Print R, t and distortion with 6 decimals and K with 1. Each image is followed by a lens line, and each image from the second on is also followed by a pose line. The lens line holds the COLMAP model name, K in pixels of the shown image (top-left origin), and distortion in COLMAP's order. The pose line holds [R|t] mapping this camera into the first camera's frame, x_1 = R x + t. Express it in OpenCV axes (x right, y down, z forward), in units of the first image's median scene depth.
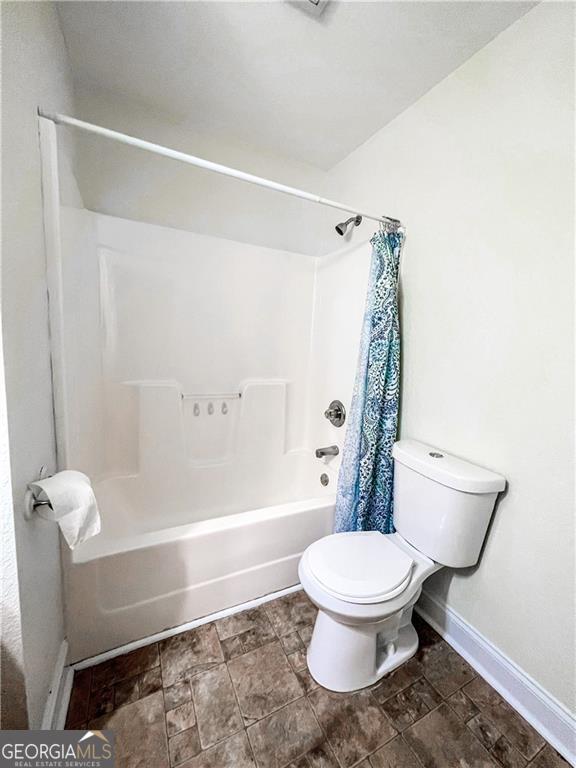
lens RADIAL K [[306.7, 0, 290.2], [0, 306.7, 385.0], [0, 0, 1]] dist [-0.001285, 0.000281]
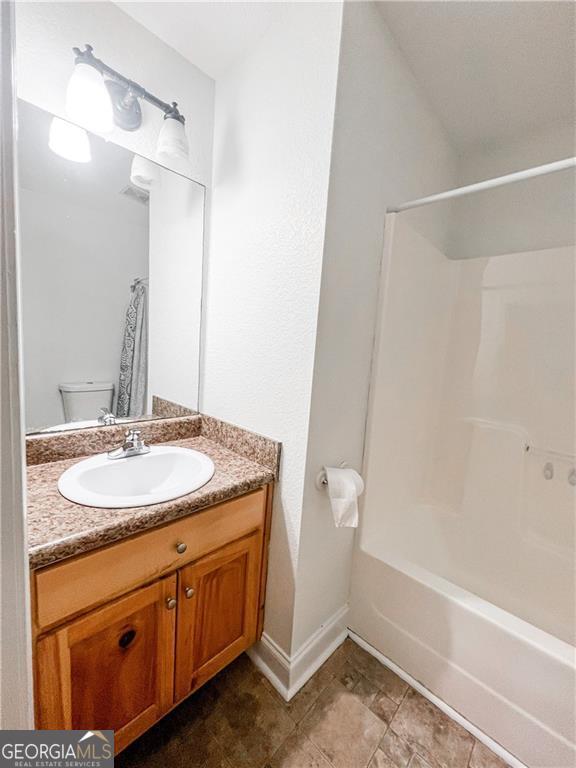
lens RADIAL K [[306.7, 0, 290.8], [0, 306.7, 384.0], [0, 0, 1]] dist [-0.001285, 0.000281]
pose [[0.326627, 0.058505, -0.943341, 0.319456], [-0.176763, 0.984253, -0.000161, -0.032003], [0.928477, 0.166801, 0.331825, 0.183636]]
